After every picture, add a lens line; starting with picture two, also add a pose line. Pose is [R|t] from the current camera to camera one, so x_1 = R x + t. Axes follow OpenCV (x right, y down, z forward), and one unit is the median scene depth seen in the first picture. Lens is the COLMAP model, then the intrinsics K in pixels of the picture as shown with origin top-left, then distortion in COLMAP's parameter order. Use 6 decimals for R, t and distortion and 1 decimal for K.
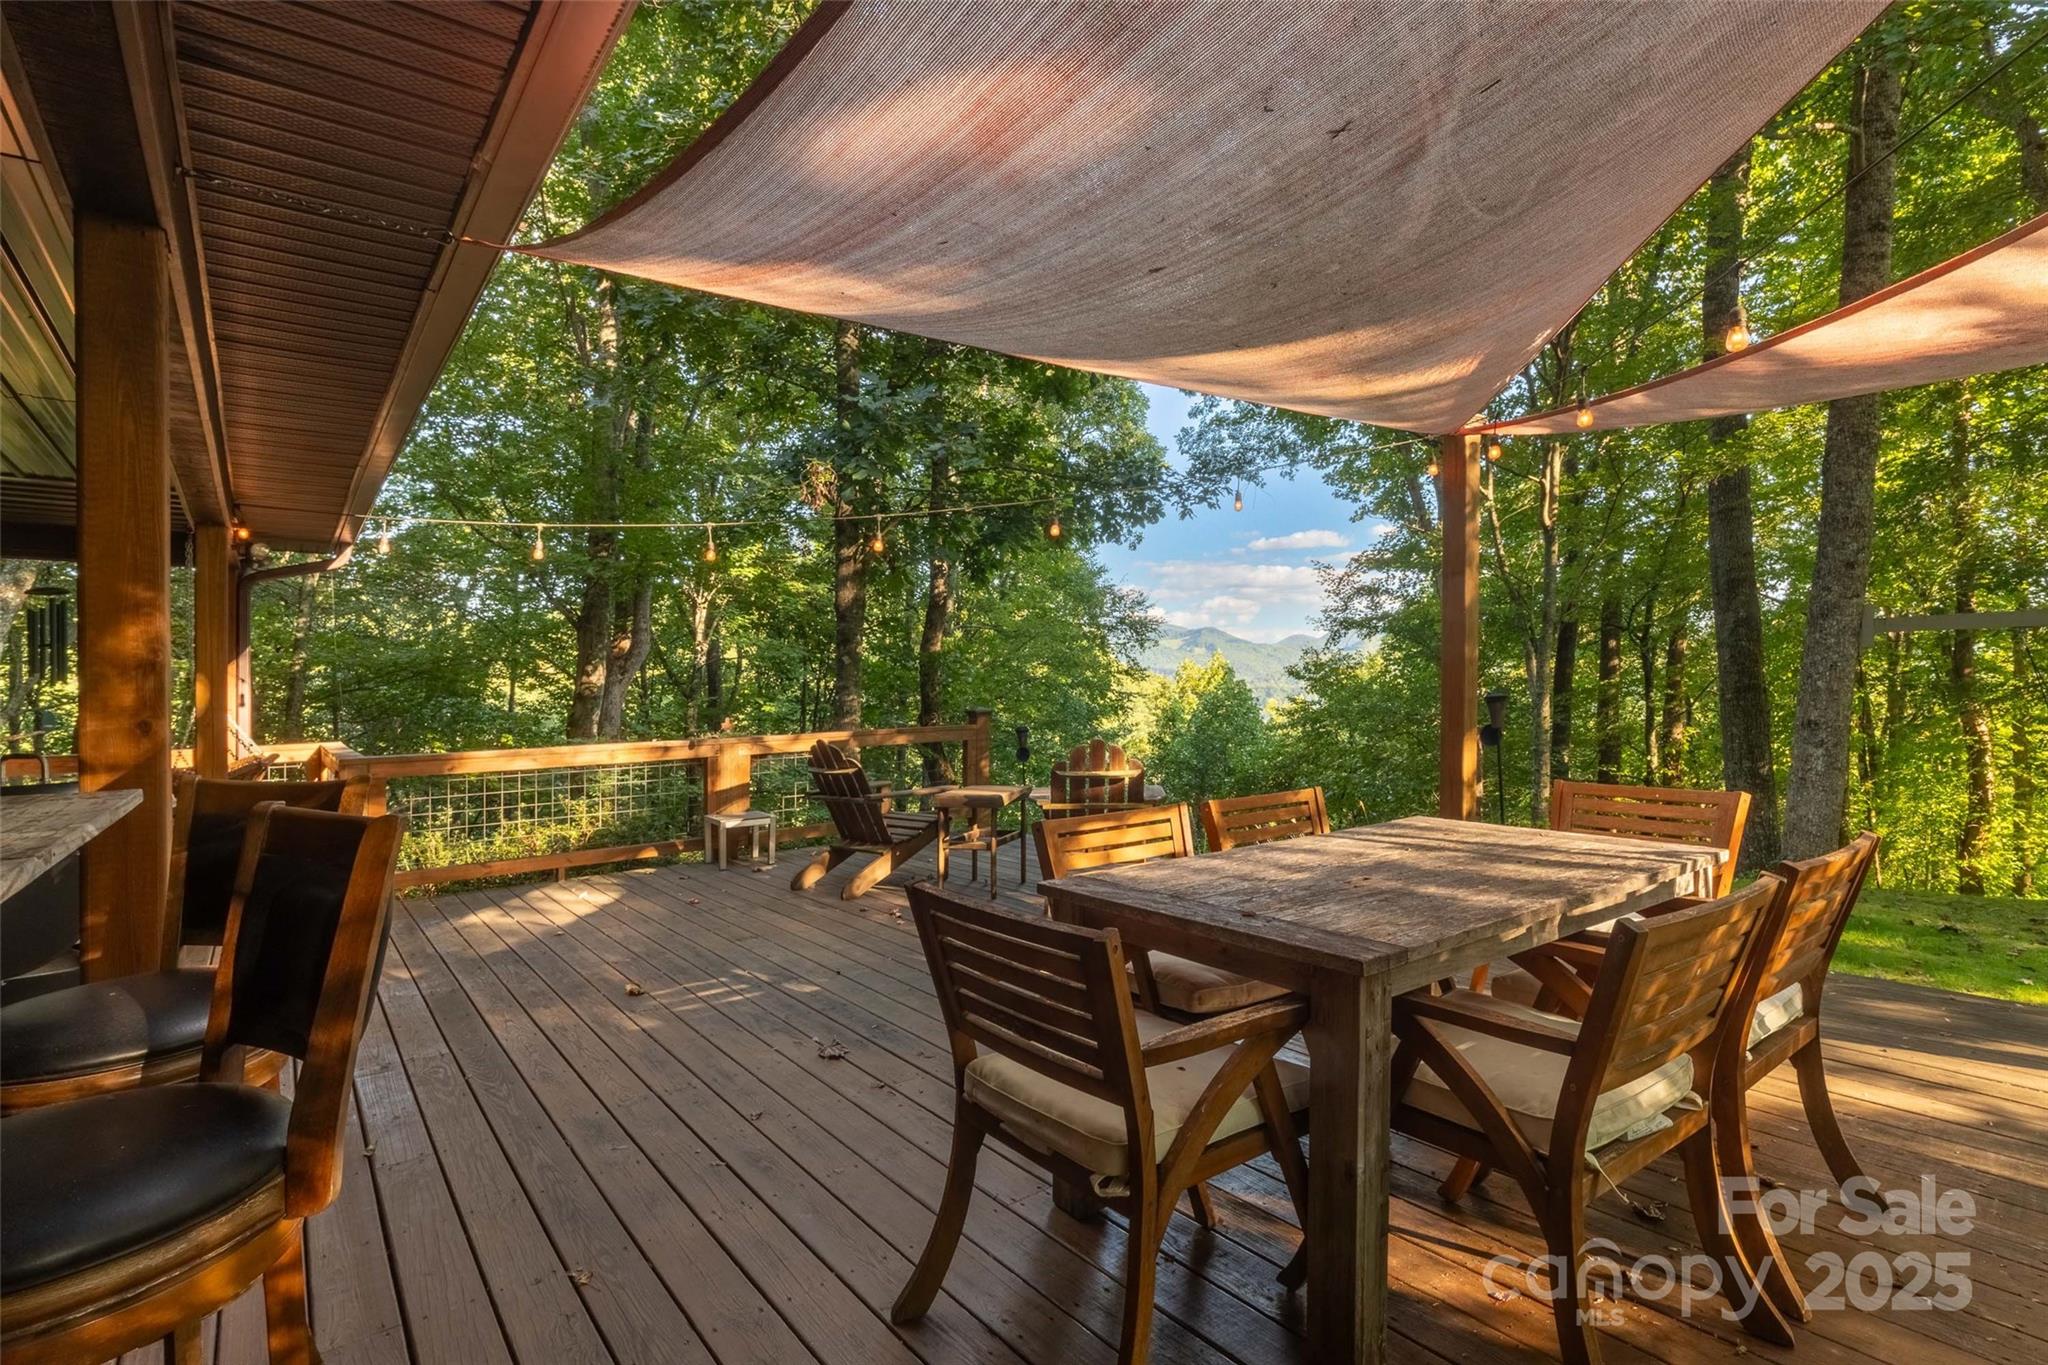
lens RADIAL K [[1019.1, 0, 999.6], [0, 1019.1, 720.2], [0, 0, 1]] dist [-0.006532, -0.003840]
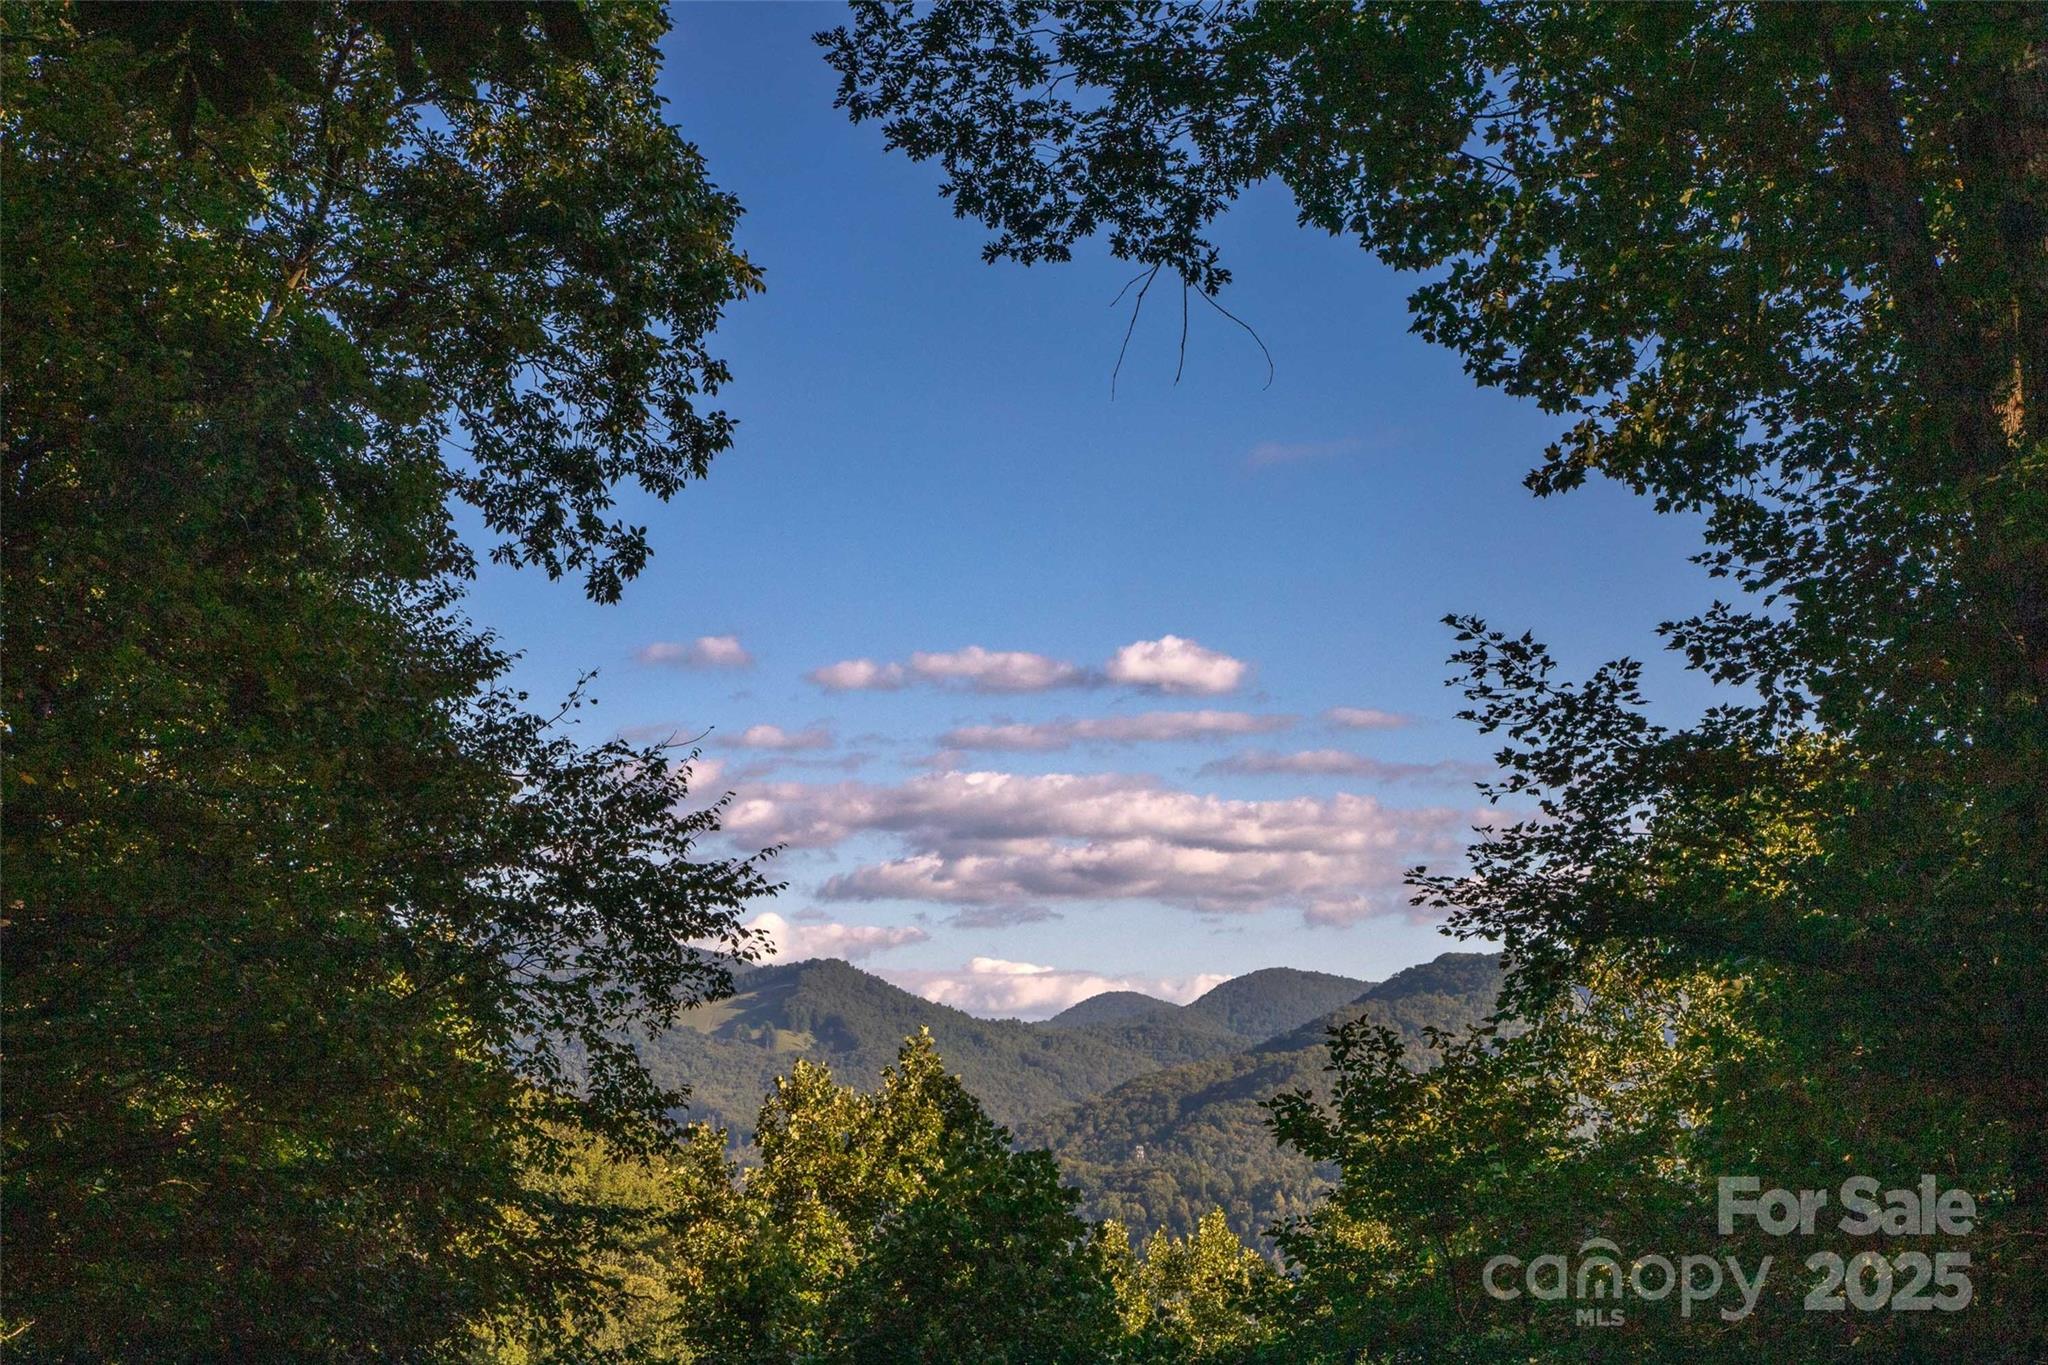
lens RADIAL K [[3451.2, 0, 1005.9], [0, 3451.2, 705.0], [0, 0, 1]] dist [0.264253, 0.000000]
pose [[0.967303, 0.040808, 0.250317, 0.060743], [0.000704, 0.986535, -0.163551, -0.034030], [-0.253621, 0.158380, 0.954250, 0.732655]]
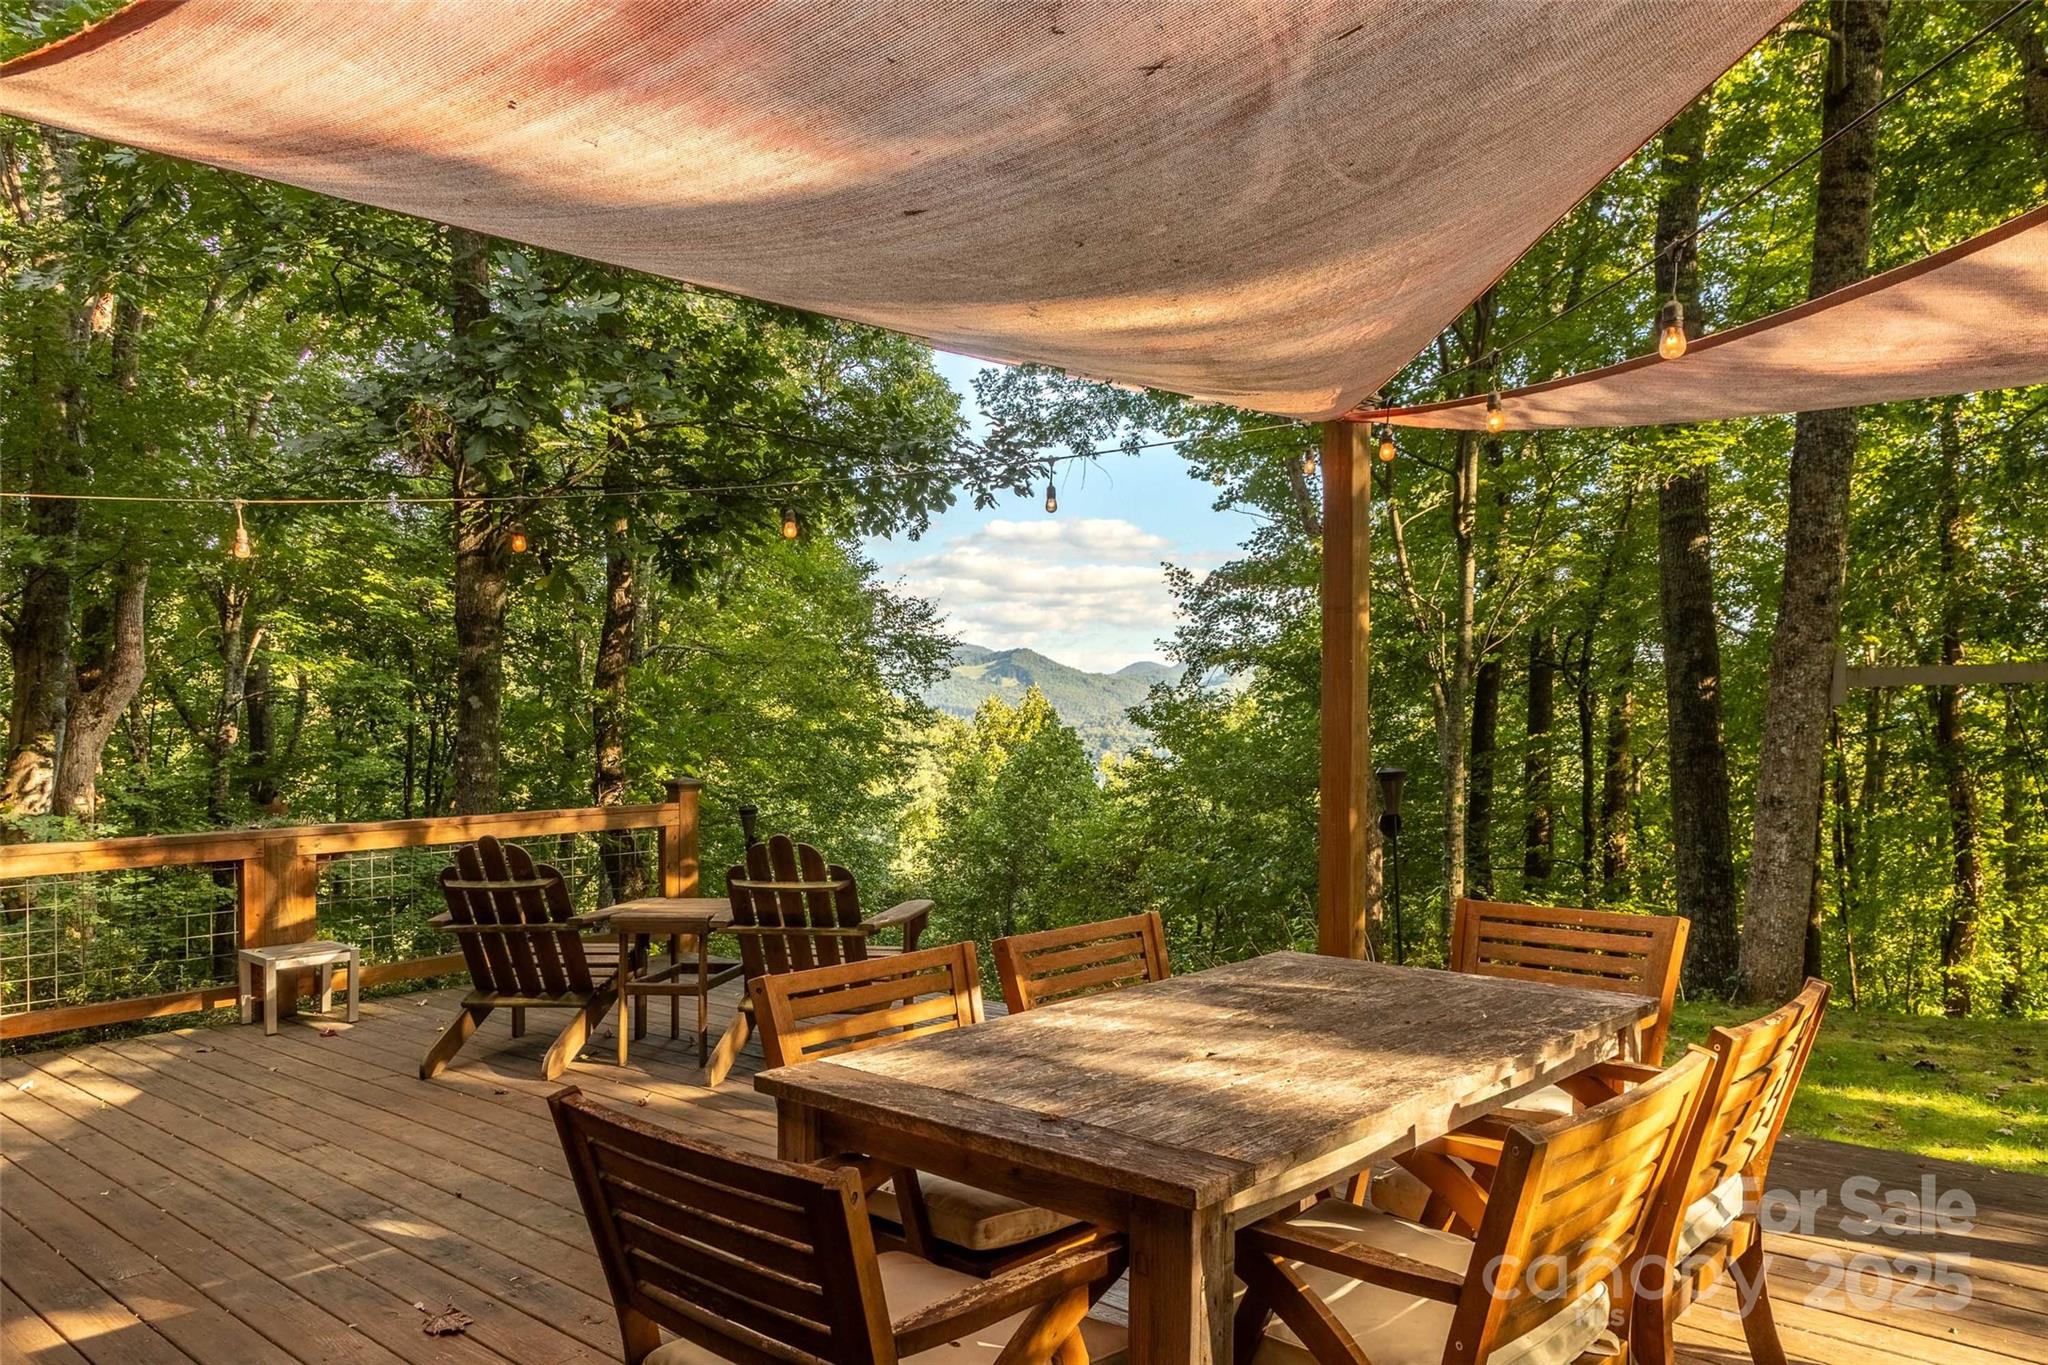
lens RADIAL K [[1474.0, 0, 1016.6], [0, 1474.0, 806.0], [0, 0, 1]] dist [0.021612, -0.019632]
pose [[0.980425, -0.003989, 0.196854, 0.003151], [0.000621, 0.999852, 0.017167, -0.007940], [-0.196894, -0.016708, 0.980282, -0.001536]]
